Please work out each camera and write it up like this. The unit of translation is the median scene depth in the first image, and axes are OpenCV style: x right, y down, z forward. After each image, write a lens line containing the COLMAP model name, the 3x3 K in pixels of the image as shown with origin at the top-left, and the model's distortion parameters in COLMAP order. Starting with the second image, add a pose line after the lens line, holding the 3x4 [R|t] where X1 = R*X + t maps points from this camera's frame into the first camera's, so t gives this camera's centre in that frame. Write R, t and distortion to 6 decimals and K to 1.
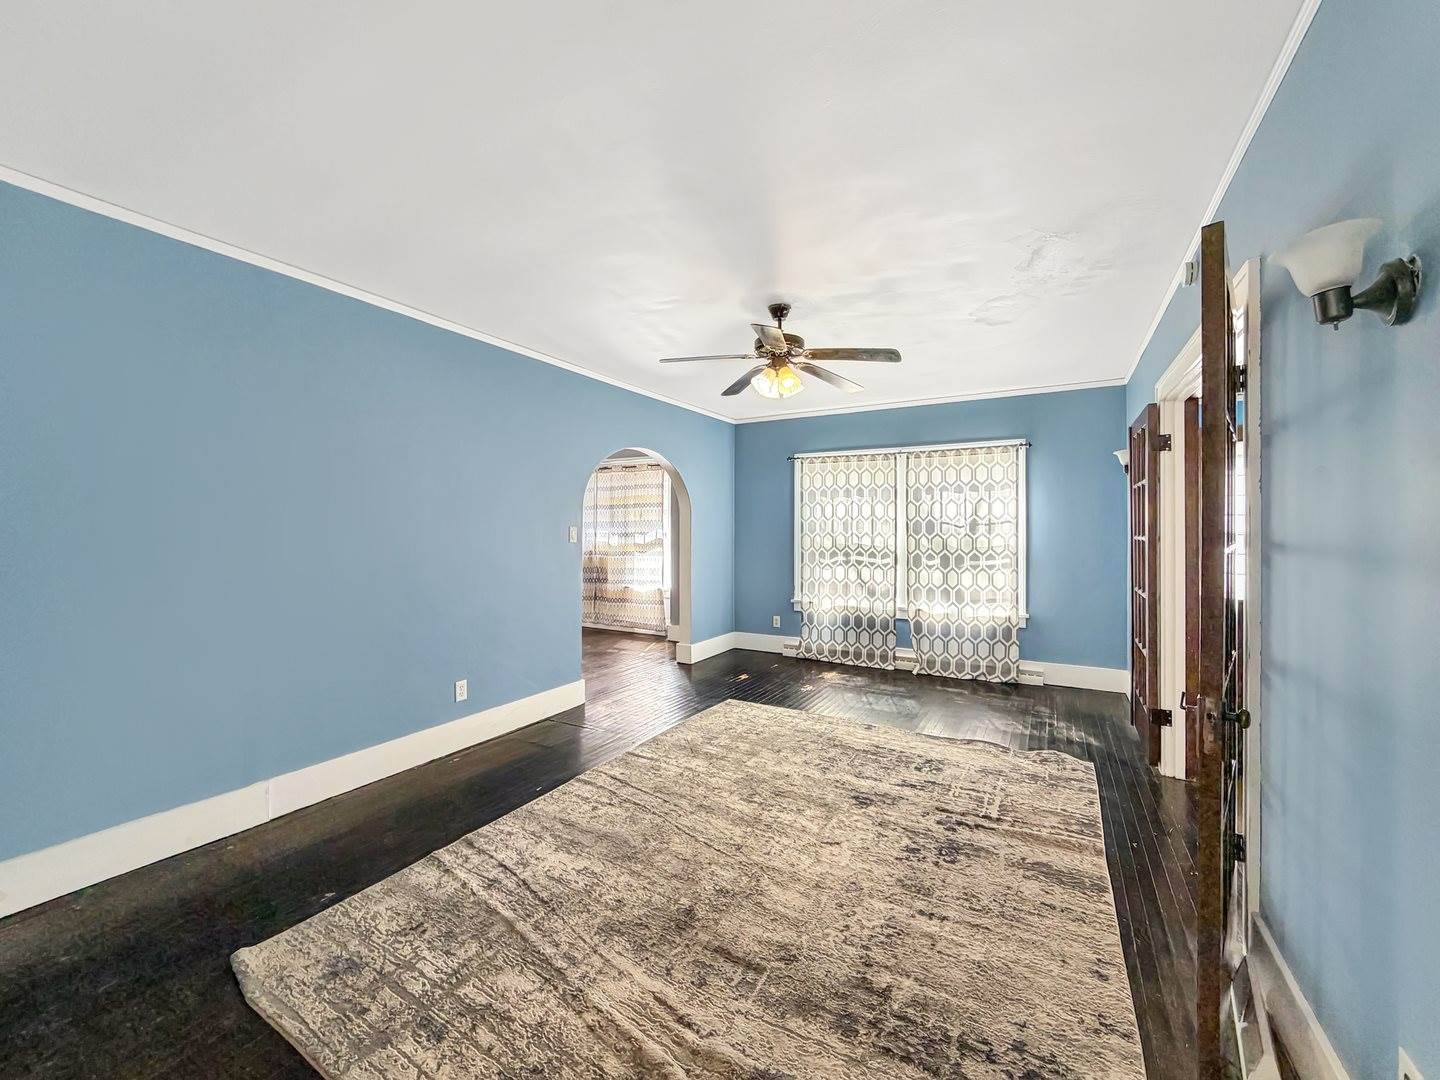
lens RADIAL K [[582.7, 0, 718.4], [0, 582.7, 520.7], [0, 0, 1]] dist [0.000608, -0.000022]
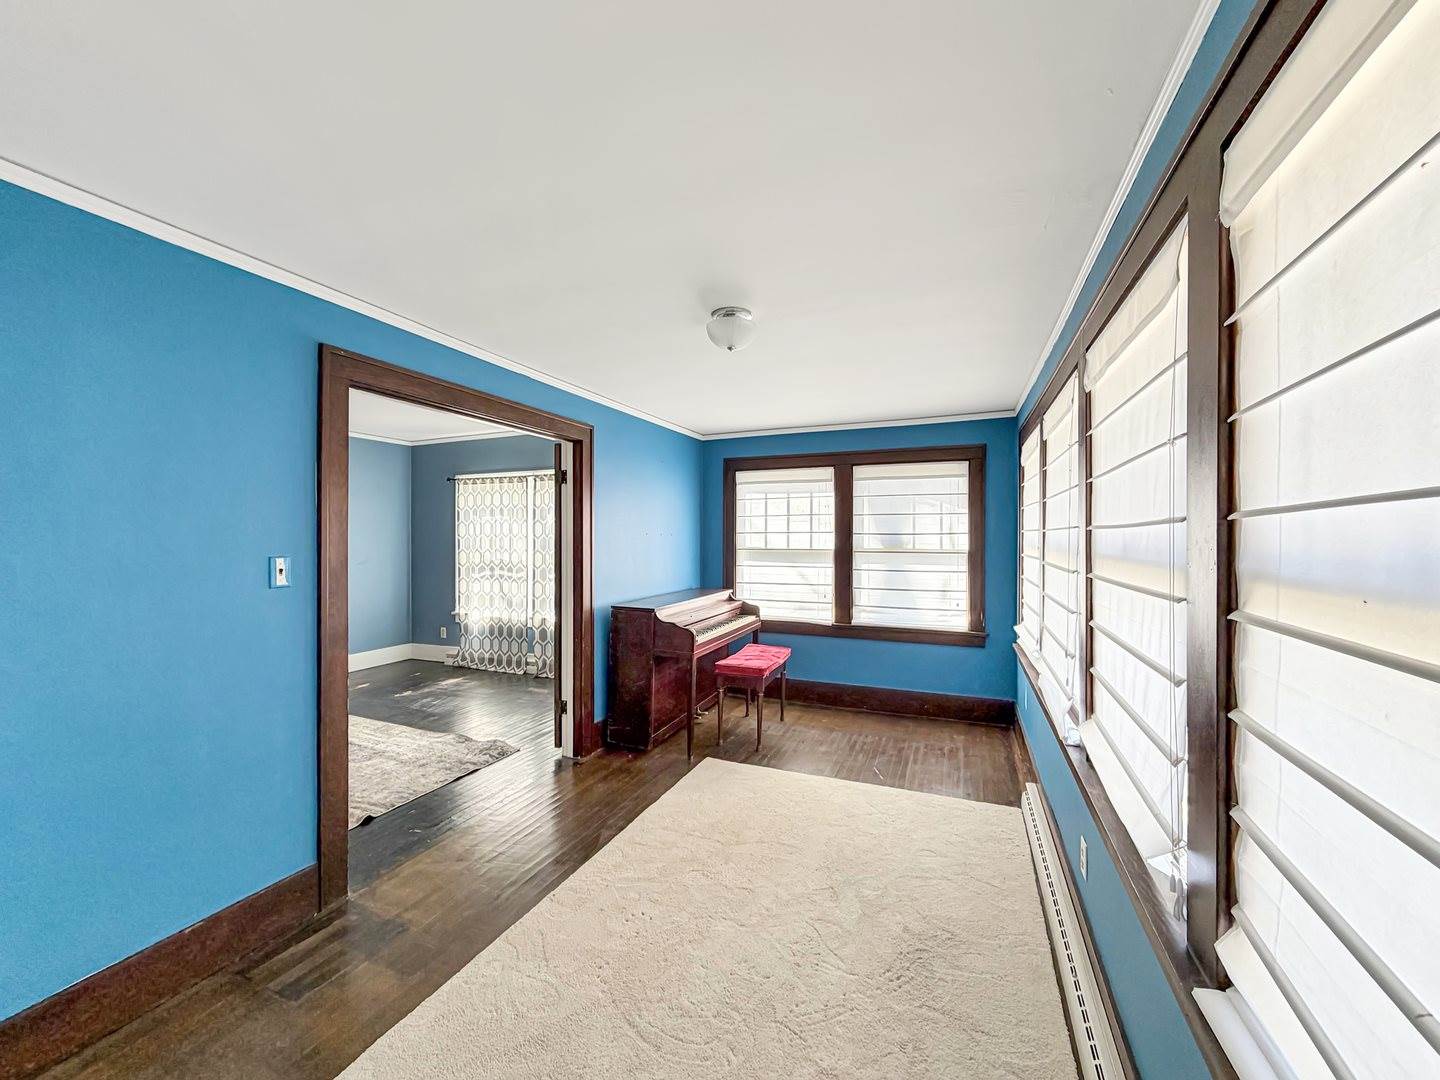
lens RADIAL K [[590.4, 0, 713.7], [0, 590.4, 533.4], [0, 0, 1]] dist [-0.000858, 0.000022]
pose [[0.993738, -0.007913, 0.111452, 0.522860], [0.007337, 0.999958, 0.005577, -0.011811], [-0.111491, -0.004724, 0.993754, -0.138143]]
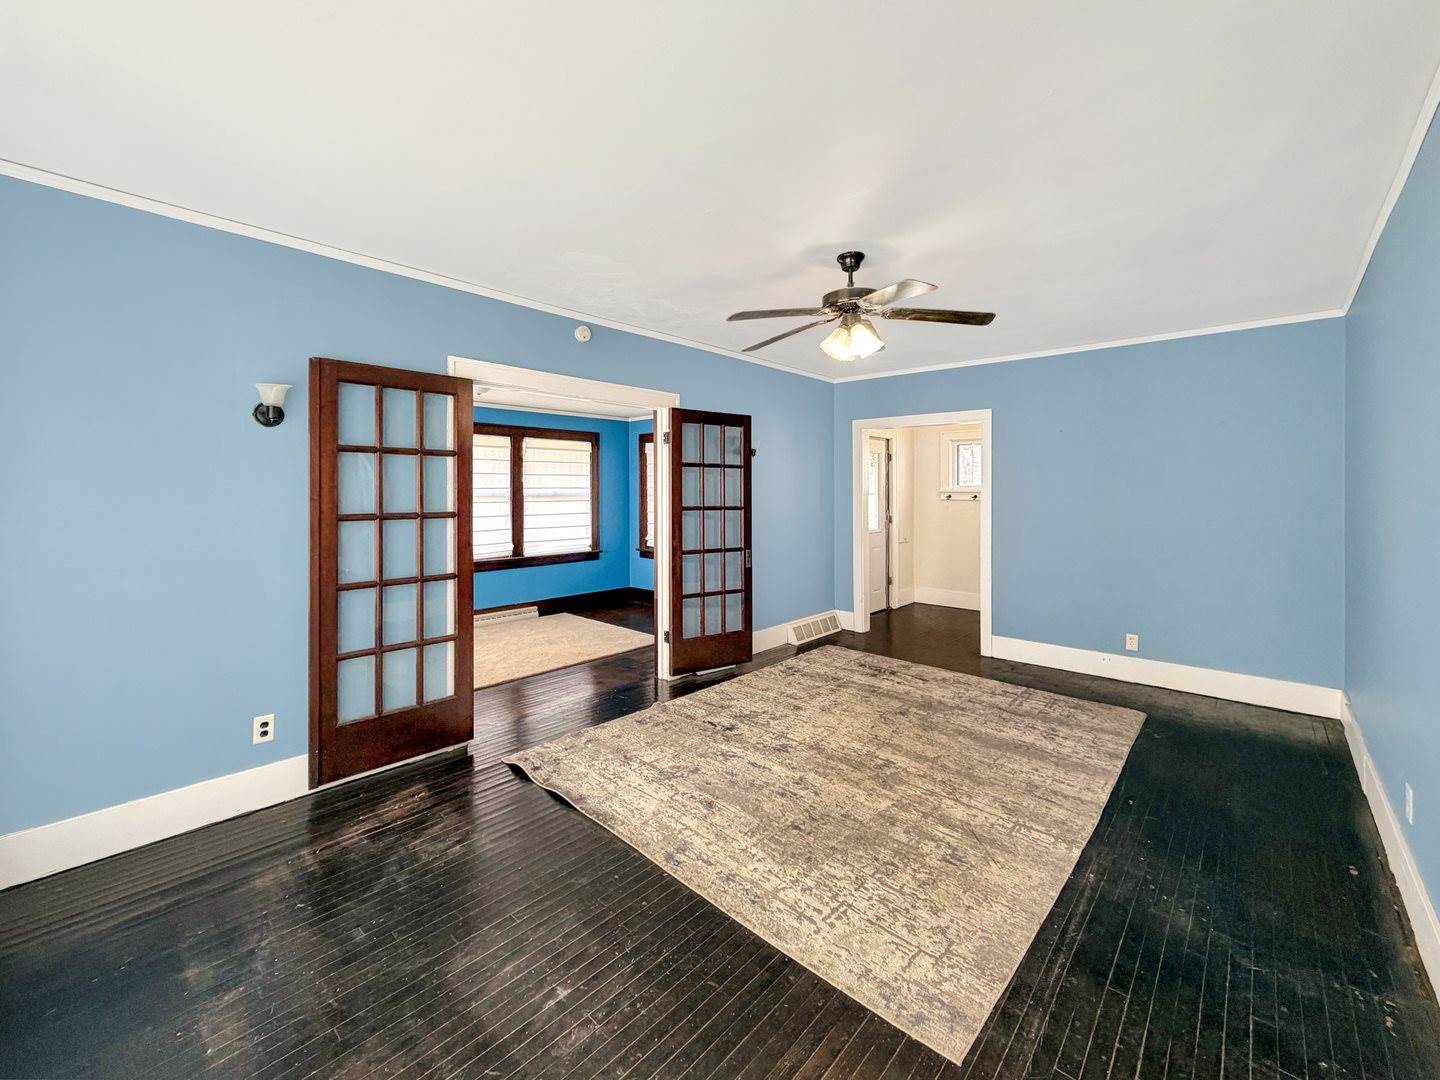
lens RADIAL K [[600.6, 0, 716.9], [0, 600.6, 487.9], [0, 0, 1]] dist [-0.001369, -0.000009]
pose [[-0.976636, -0.008145, 0.214747, 0.063244], [-0.011945, 0.999794, -0.016403, -0.000293], [-0.214570, -0.018584, -0.976532, 1.079284]]
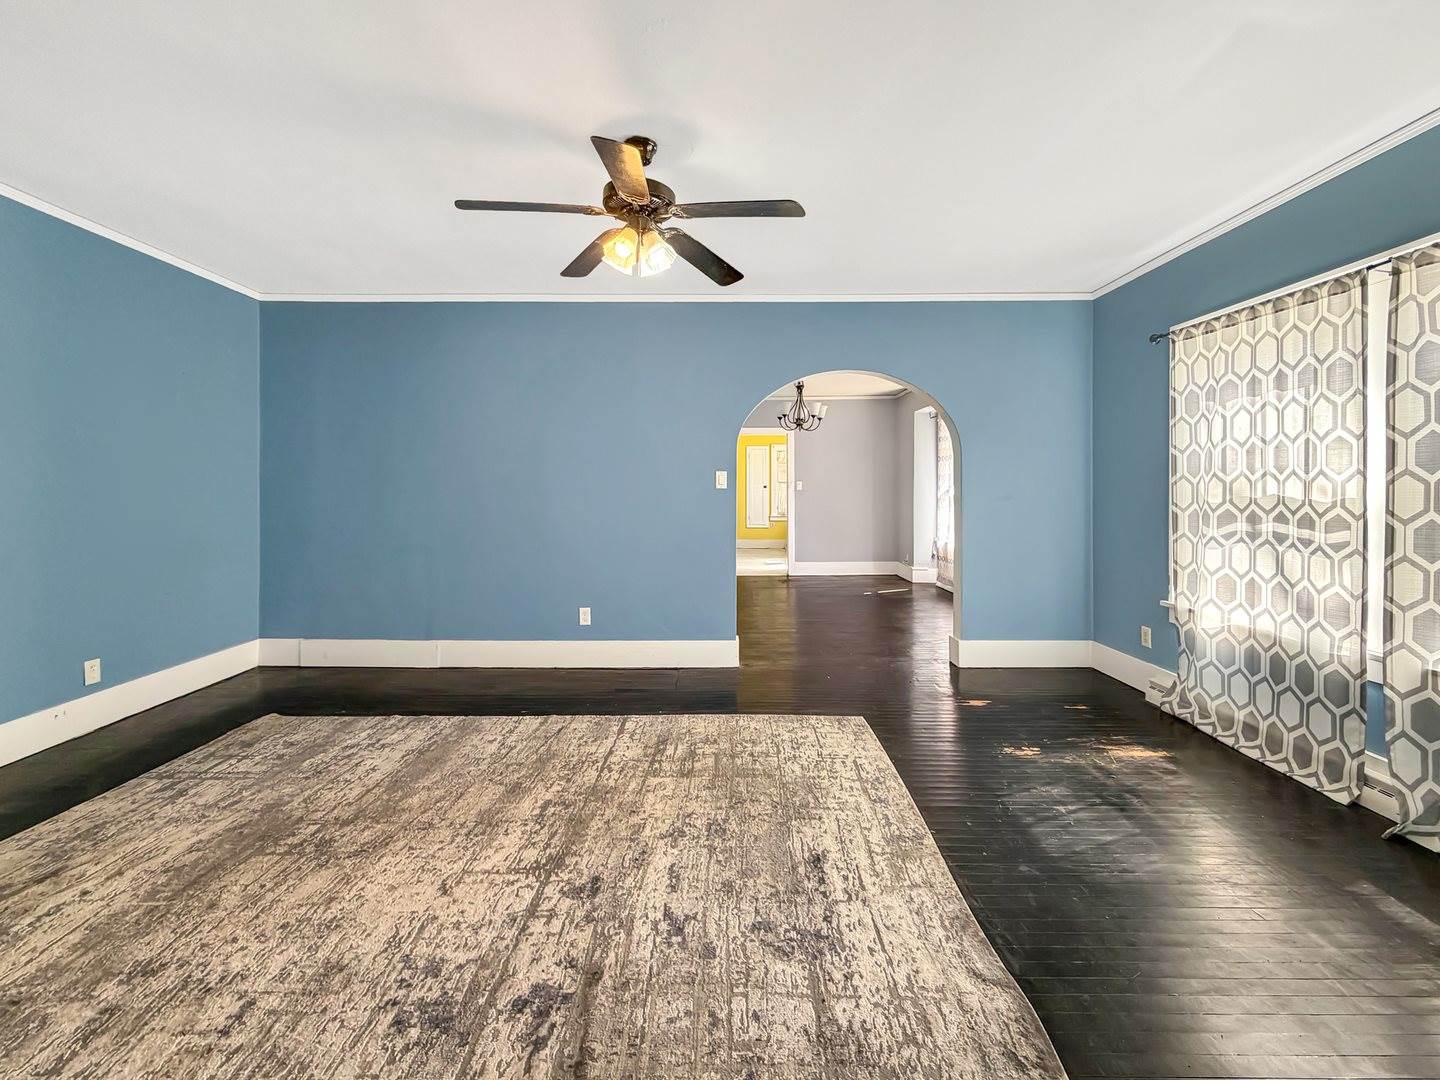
lens RADIAL K [[600.6, 0, 716.9], [0, 600.6, 487.9], [0, 0, 1]] dist [-0.001369, -0.000009]
pose [[0.496866, -0.004855, -0.867814, 0.435852], [0.013869, 0.999901, 0.002347, 0.026827], [0.867716, -0.013202, 0.496884, 0.402725]]
